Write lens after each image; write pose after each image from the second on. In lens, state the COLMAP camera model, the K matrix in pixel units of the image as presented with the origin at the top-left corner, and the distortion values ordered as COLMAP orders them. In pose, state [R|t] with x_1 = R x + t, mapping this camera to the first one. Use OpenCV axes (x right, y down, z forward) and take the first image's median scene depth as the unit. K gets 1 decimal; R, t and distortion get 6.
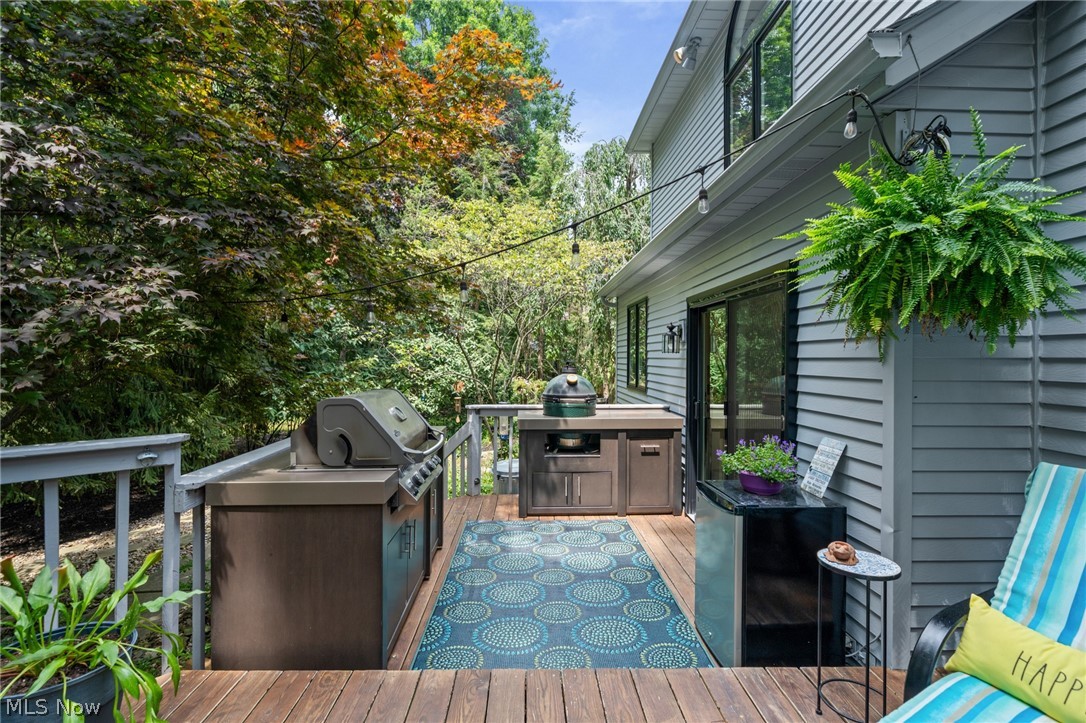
lens RADIAL K [[492.7, 0, 543.0], [0, 492.7, 361.5], [0, 0, 1]] dist [-0.000727, -0.000066]
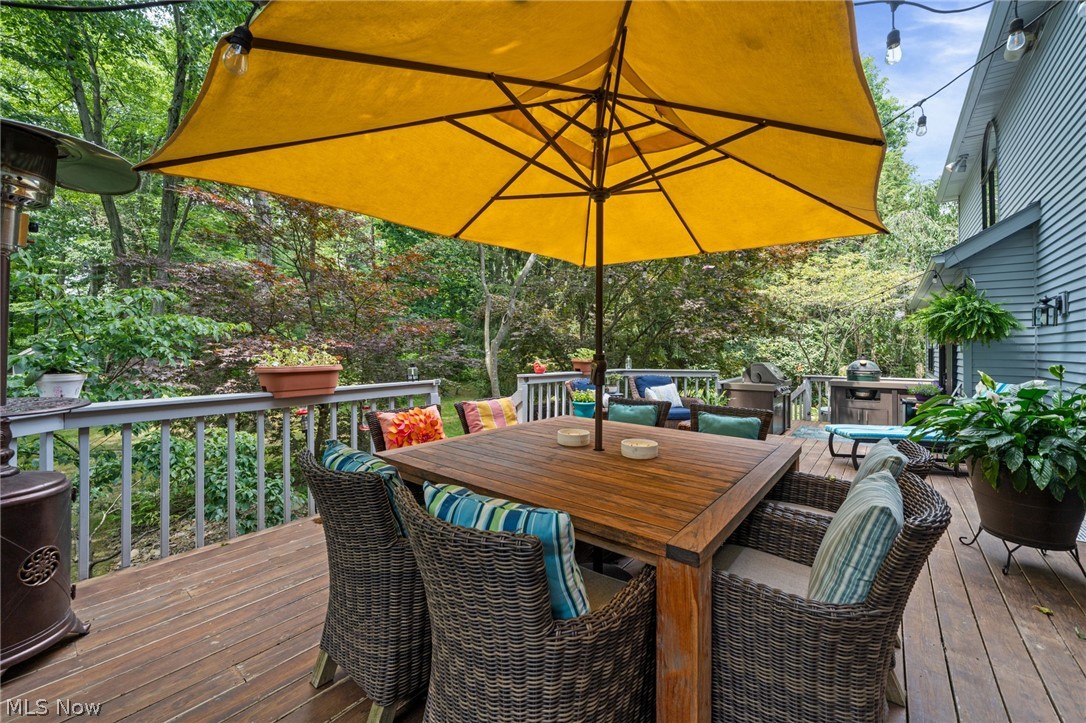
lens RADIAL K [[434.5, 0, 546.3], [0, 434.5, 346.1], [0, 0, 1]] dist [-0.001546, -0.000217]
pose [[0.763887, -0.005093, -0.645330, 0.207216], [-0.008582, 0.999800, -0.018049, 0.013178], [0.645293, 0.019325, 0.763690, -1.124948]]
